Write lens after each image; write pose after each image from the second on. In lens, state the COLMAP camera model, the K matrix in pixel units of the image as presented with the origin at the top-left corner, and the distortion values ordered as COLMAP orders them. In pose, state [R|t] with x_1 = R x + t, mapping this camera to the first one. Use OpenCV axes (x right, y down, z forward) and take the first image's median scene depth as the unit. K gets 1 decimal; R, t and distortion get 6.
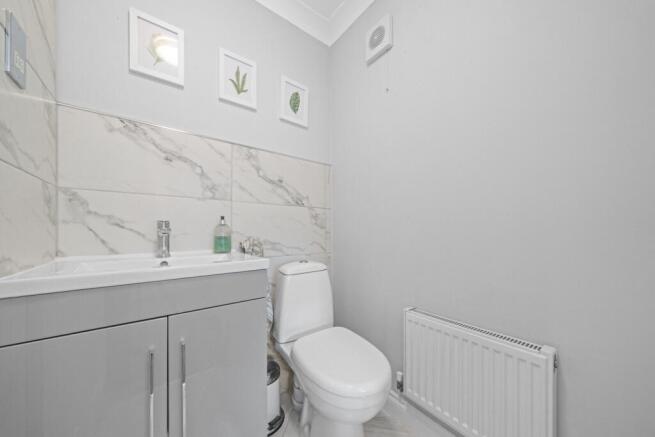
lens RADIAL K [[231.5, 0, 319.1], [0, 231.5, 229.5], [0, 0, 1]] dist [0.001264, -0.000526]
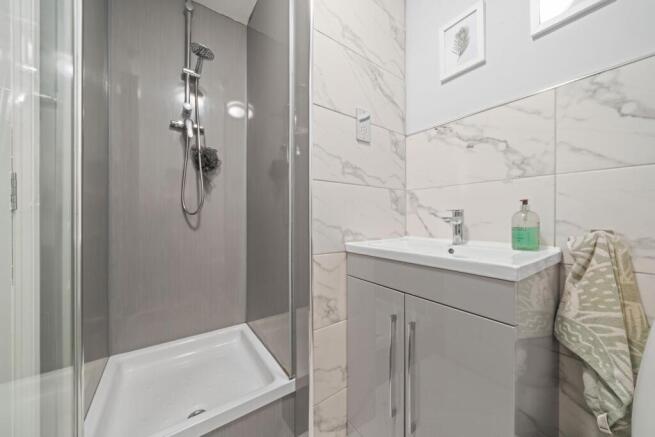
lens RADIAL K [[231.5, 0, 328.2], [0, 231.5, 216.9], [0, 0, 1]] dist [0.001264, -0.000526]
pose [[-0.021920, -0.005635, -0.999744, 0.344839], [0.004221, 0.999975, -0.005728, -0.001063], [0.999751, -0.004345, -0.021896, 0.423758]]
